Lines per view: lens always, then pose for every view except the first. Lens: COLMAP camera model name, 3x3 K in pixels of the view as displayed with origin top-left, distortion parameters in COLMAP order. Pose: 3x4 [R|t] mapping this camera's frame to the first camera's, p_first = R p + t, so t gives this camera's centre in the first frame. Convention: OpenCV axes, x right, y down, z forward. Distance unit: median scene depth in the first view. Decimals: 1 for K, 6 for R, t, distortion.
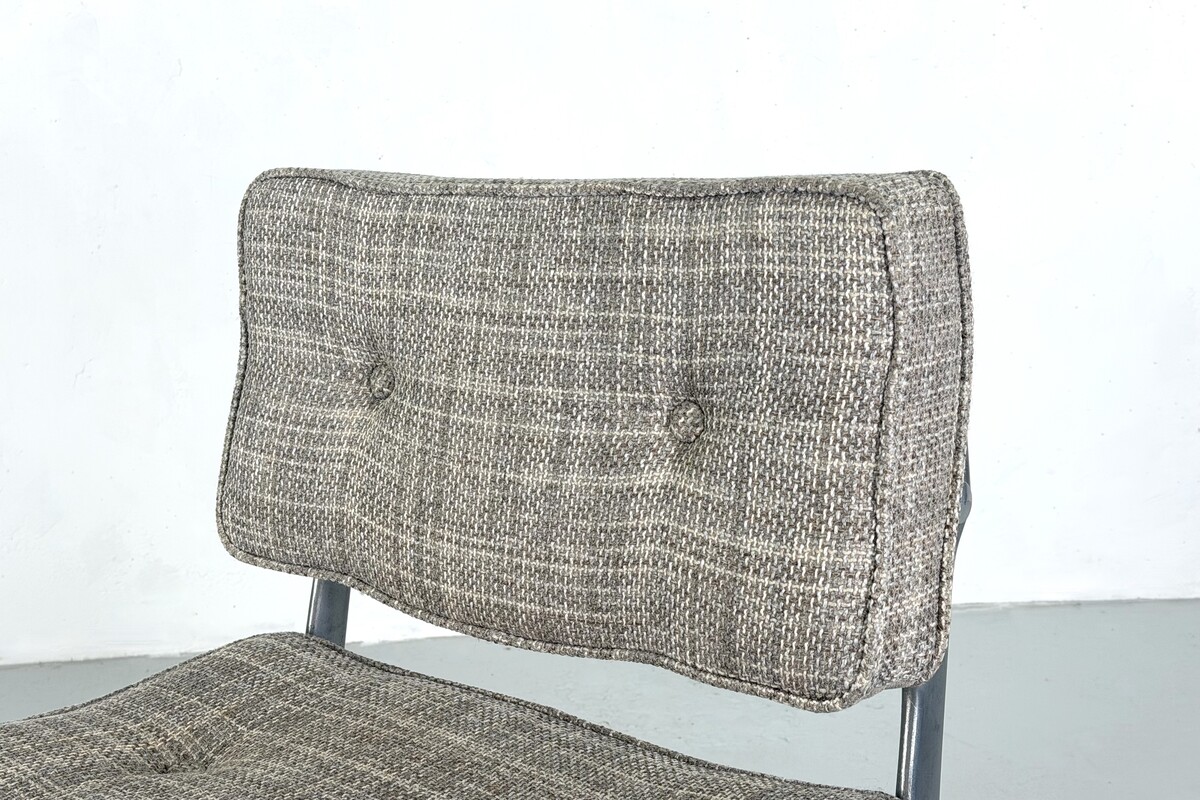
lens RADIAL K [[1657.3, 0, 608.0], [0, 1657.3, 402.1], [0, 0, 1]] dist [0.178028, -0.323155]
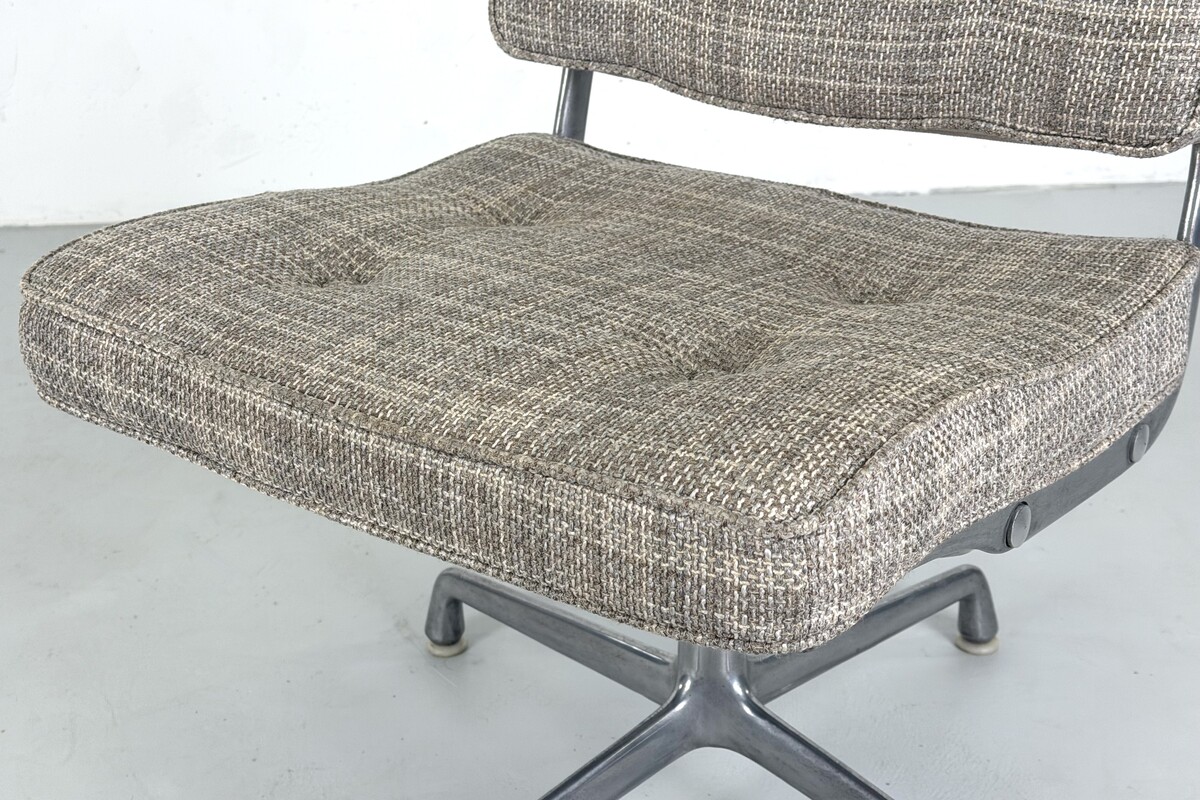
lens RADIAL K [[1657.3, 0, 608.0], [0, 1657.3, 402.1], [0, 0, 1]] dist [0.178028, -0.323155]
pose [[0.996975, 0.011842, 0.076816, -0.293709], [-0.027213, 0.978951, 0.202271, 0.114002], [-0.072804, -0.203749, 0.976312, -0.118627]]
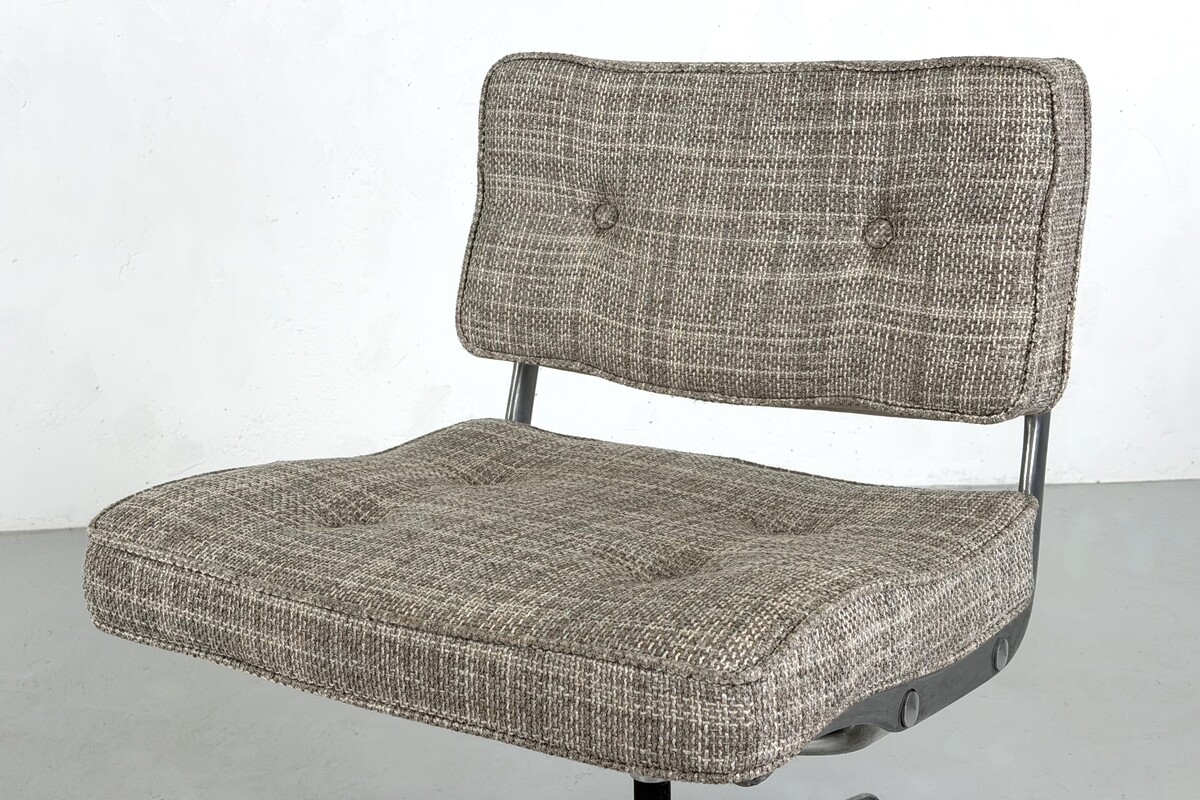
lens RADIAL K [[1657.3, 0, 608.0], [0, 1657.3, 402.1], [0, 0, 1]] dist [0.178028, -0.323155]
pose [[0.988841, 0.023831, 0.147058, -0.377698], [-0.024009, 0.999712, -0.000565, 0.158268], [-0.147029, -0.002972, 0.989128, -0.360458]]
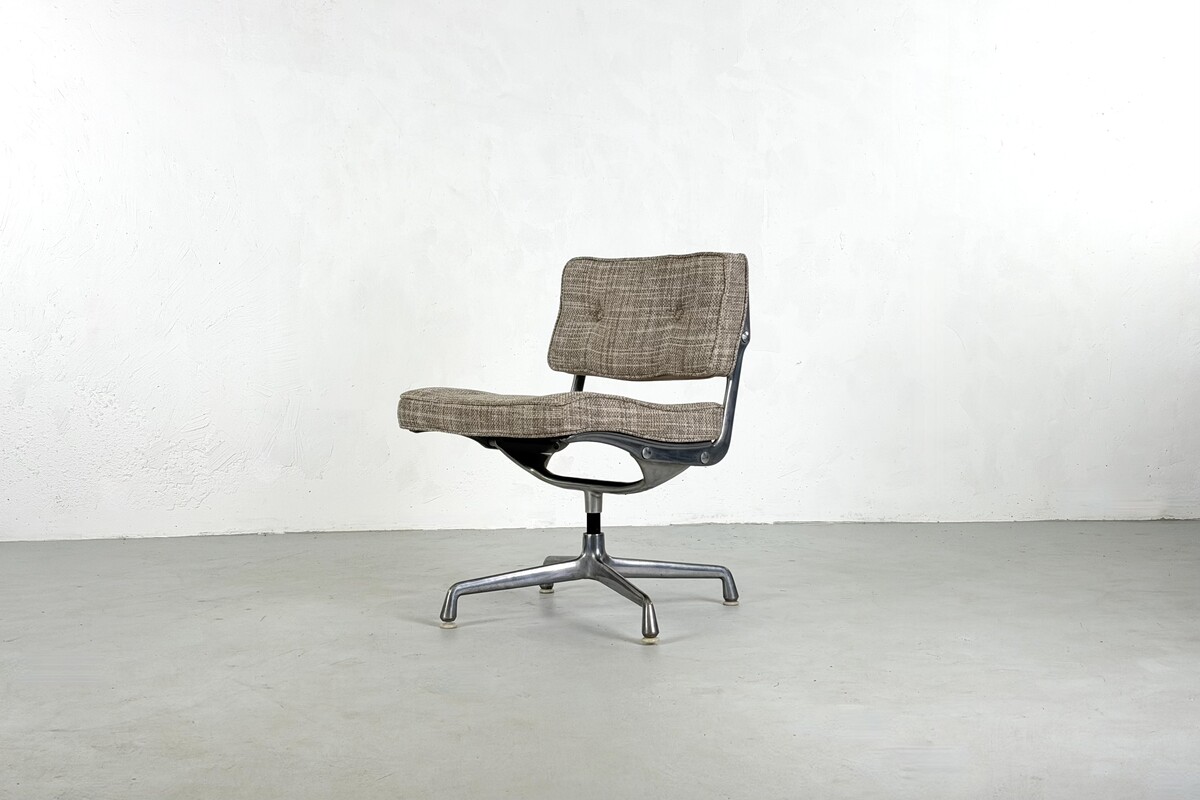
lens RADIAL K [[1657.3, 0, 608.0], [0, 1657.3, 402.1], [0, 0, 1]] dist [0.178028, -0.323155]
pose [[0.991273, 0.075028, -0.108394, 0.314528], [-0.093216, 0.980342, -0.173897, 0.895959], [0.093216, 0.182483, 0.978780, -2.762175]]
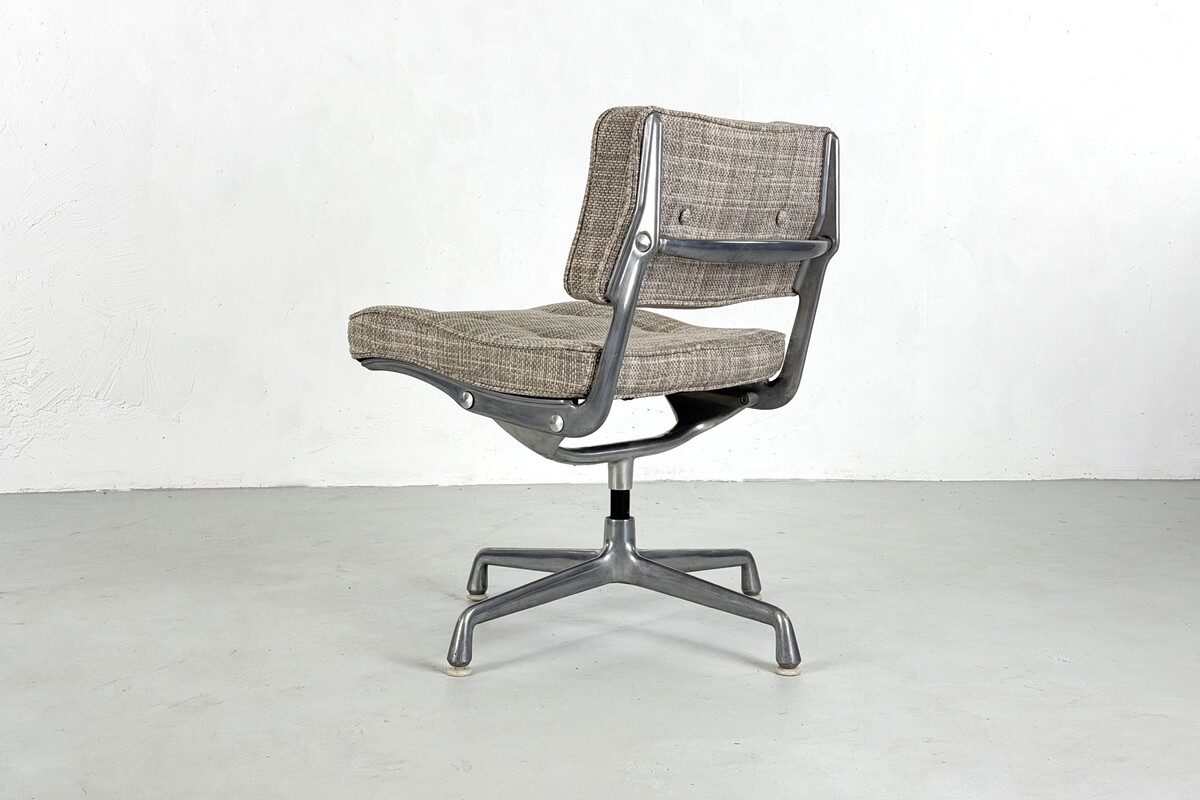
lens RADIAL K [[1661.5, 0, 611.7], [0, 1661.5, 386.6], [0, 0, 1]] dist [0.132310, -0.035717]
pose [[0.978603, 0.092132, -0.183975, 0.358279], [-0.117892, 0.983893, -0.134371, 0.683431], [0.168632, 0.153185, 0.973703, -1.630458]]
